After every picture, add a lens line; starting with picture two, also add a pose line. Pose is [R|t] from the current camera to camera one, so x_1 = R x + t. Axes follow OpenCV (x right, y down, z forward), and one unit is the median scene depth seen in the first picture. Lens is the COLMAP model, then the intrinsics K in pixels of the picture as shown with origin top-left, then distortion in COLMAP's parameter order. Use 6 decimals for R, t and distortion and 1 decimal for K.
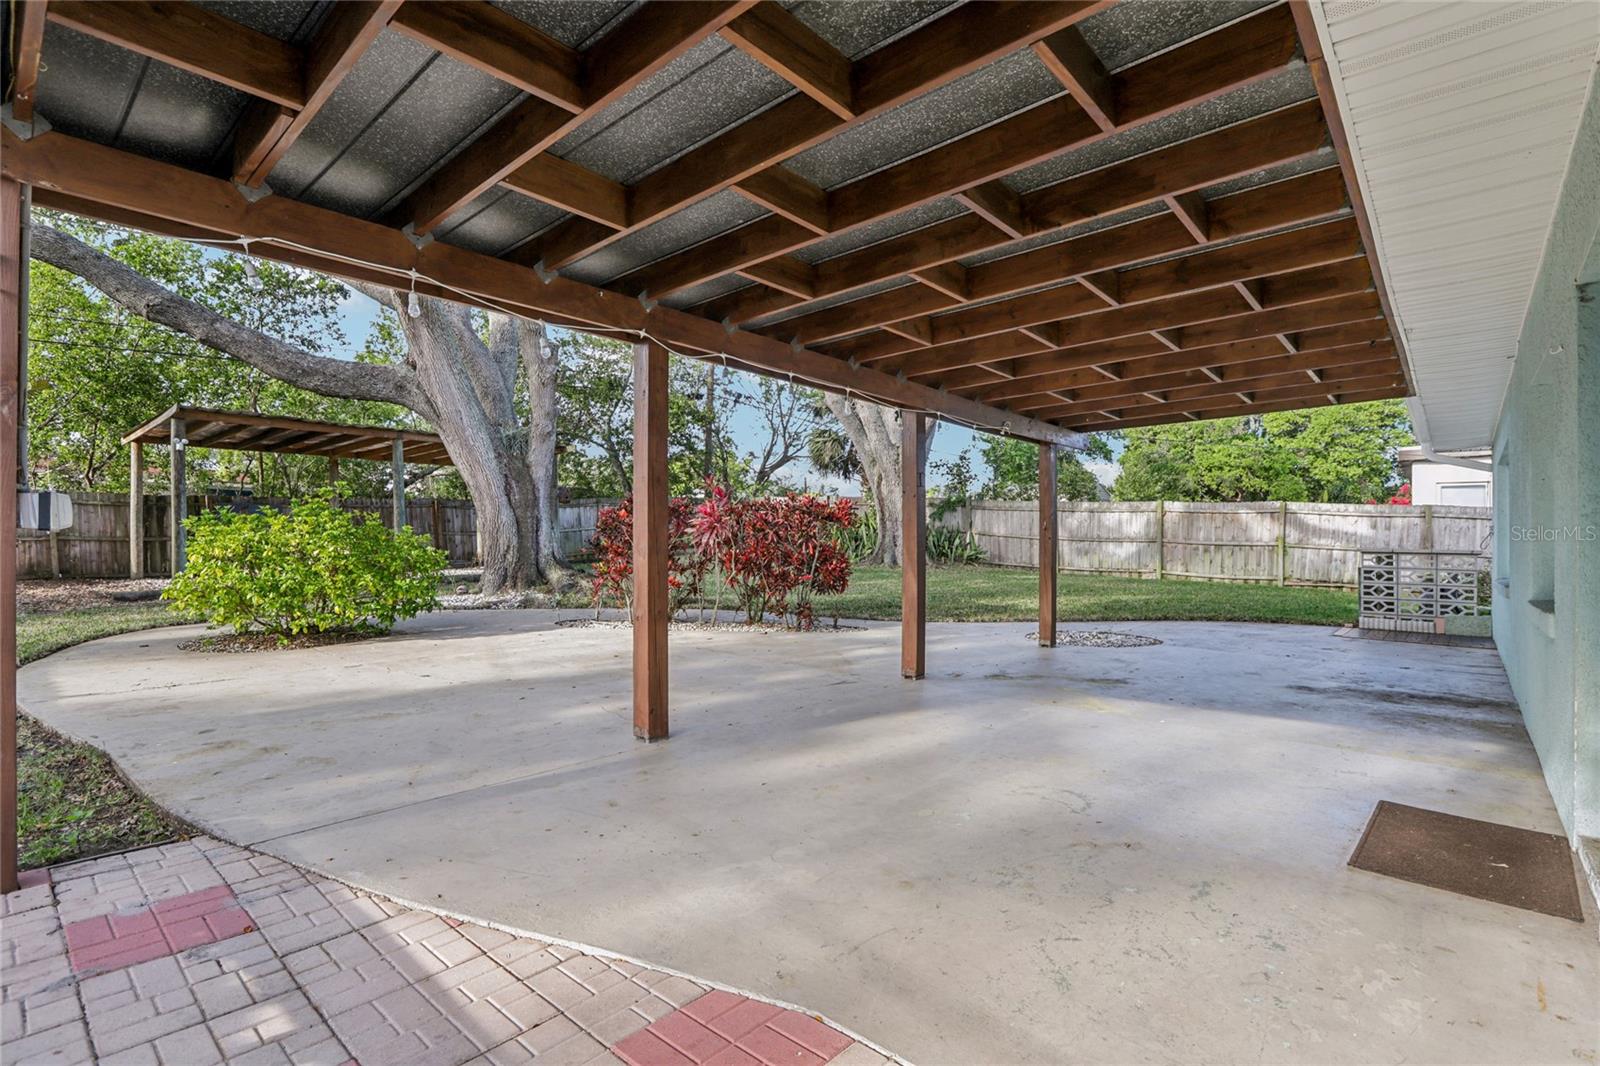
lens RADIAL K [[754.2, 0, 803.3], [0, 754.2, 533.4], [0, 0, 1]] dist [-0.049547, 0.020405]
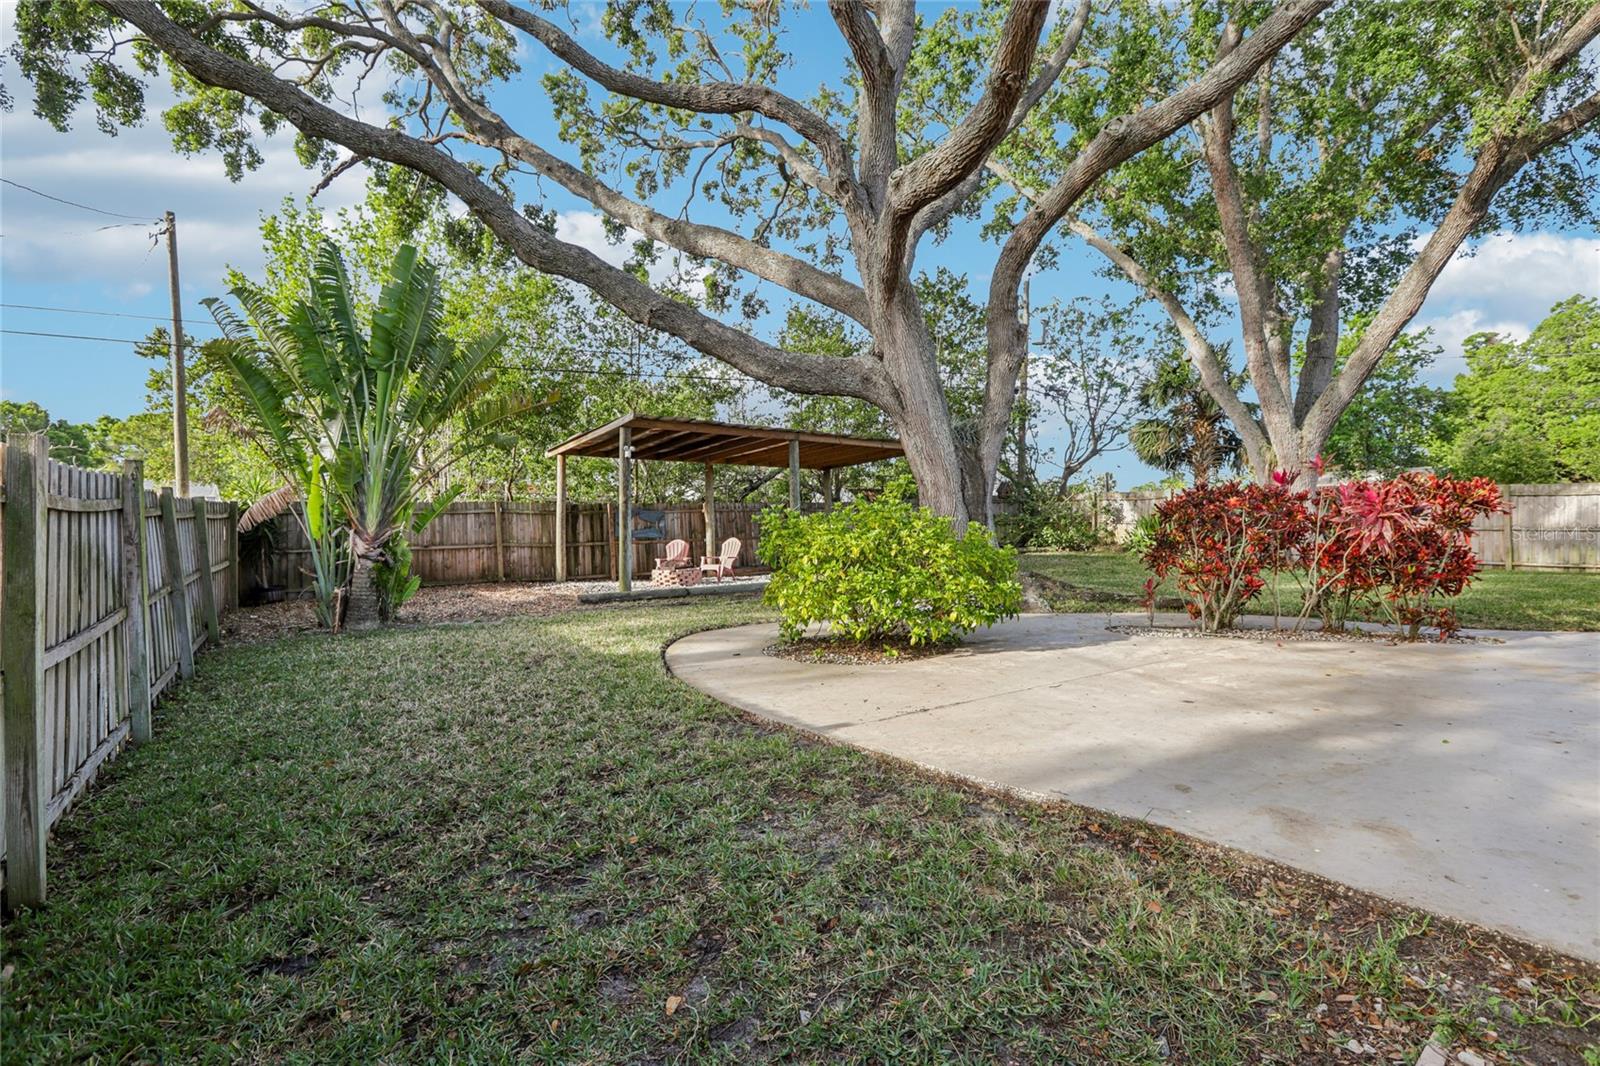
lens RADIAL K [[754.2, 0, 808.3], [0, 754.2, 534.5], [0, 0, 1]] dist [-0.049547, 0.020405]
pose [[0.966415, -0.016748, -0.256438, -0.296668], [0.015901, 0.999859, -0.005378, 0.004104], [0.256492, 0.001119, 0.966546, 0.040588]]
